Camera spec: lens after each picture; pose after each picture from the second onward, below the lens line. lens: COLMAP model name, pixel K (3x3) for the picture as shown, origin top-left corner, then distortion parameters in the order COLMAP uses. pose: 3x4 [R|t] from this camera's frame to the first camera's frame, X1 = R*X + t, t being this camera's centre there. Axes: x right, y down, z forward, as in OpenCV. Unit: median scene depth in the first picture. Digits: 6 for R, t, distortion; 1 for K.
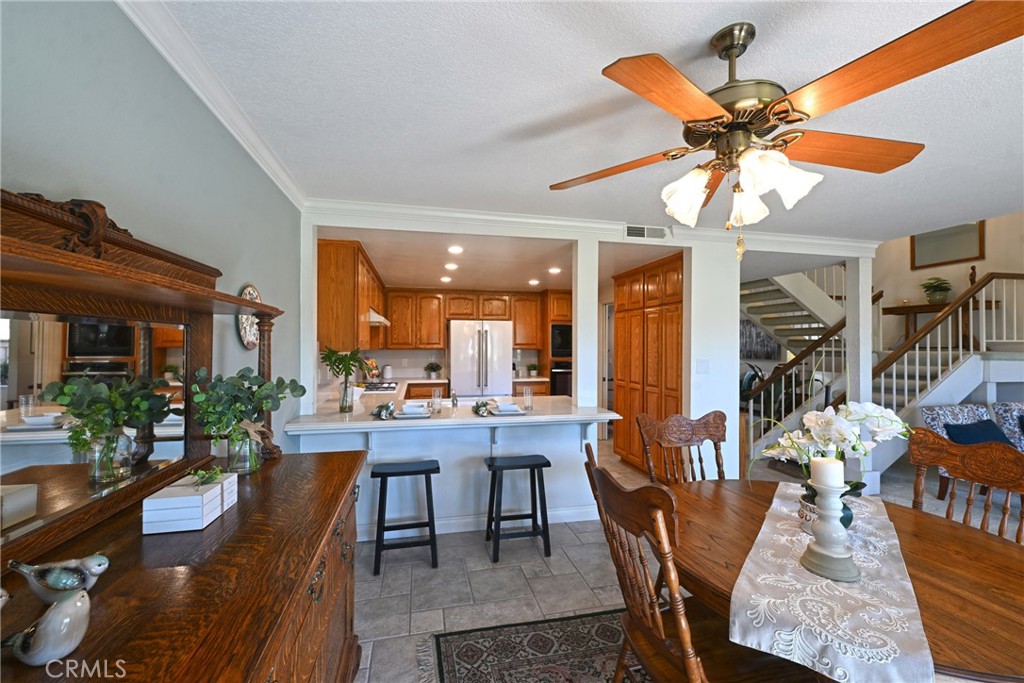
lens RADIAL K [[410.9, 0, 508.5], [0, 410.9, 342.6], [0, 0, 1]] dist [0.000848, -0.000065]
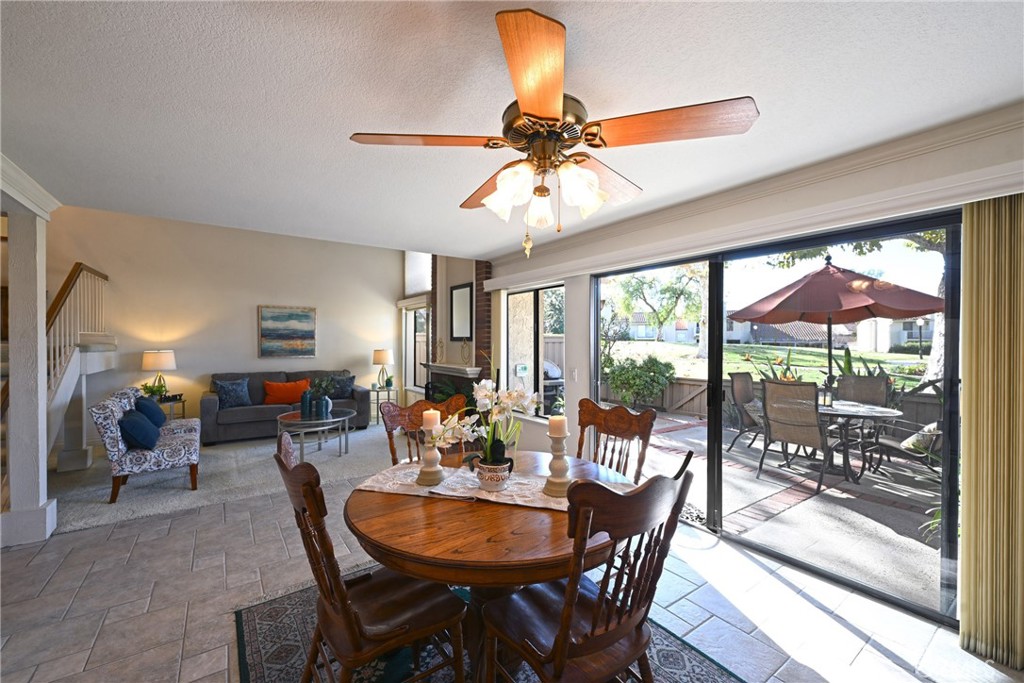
lens RADIAL K [[410.9, 0, 509.7], [0, 410.9, 342.9], [0, 0, 1]] dist [0.000848, -0.000065]
pose [[-0.387833, -0.009307, 0.921683, -0.164839], [-0.009254, 0.999938, 0.006203, 0.006467], [-0.921683, -0.006123, -0.387895, 0.585411]]
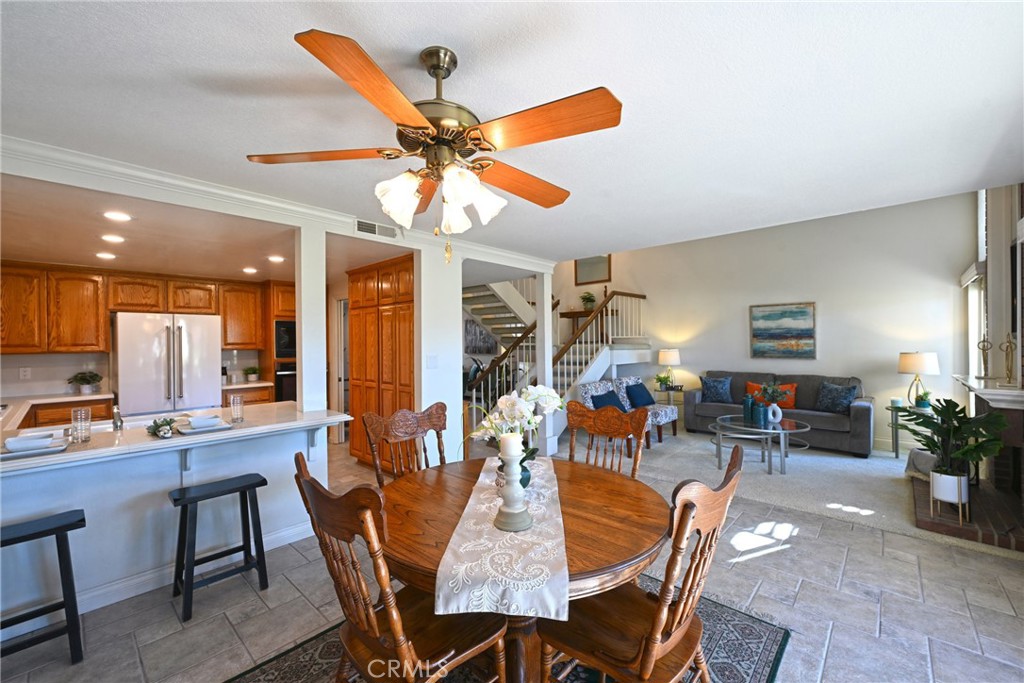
lens RADIAL K [[410.9, 0, 508.0], [0, 410.9, 342.6], [0, 0, 1]] dist [0.000848, -0.000065]
pose [[0.822730, -0.012675, 0.568292, 0.026104], [0.009900, 0.999919, 0.007969, 0.000617], [-0.568347, -0.000930, 0.822789, 0.000323]]
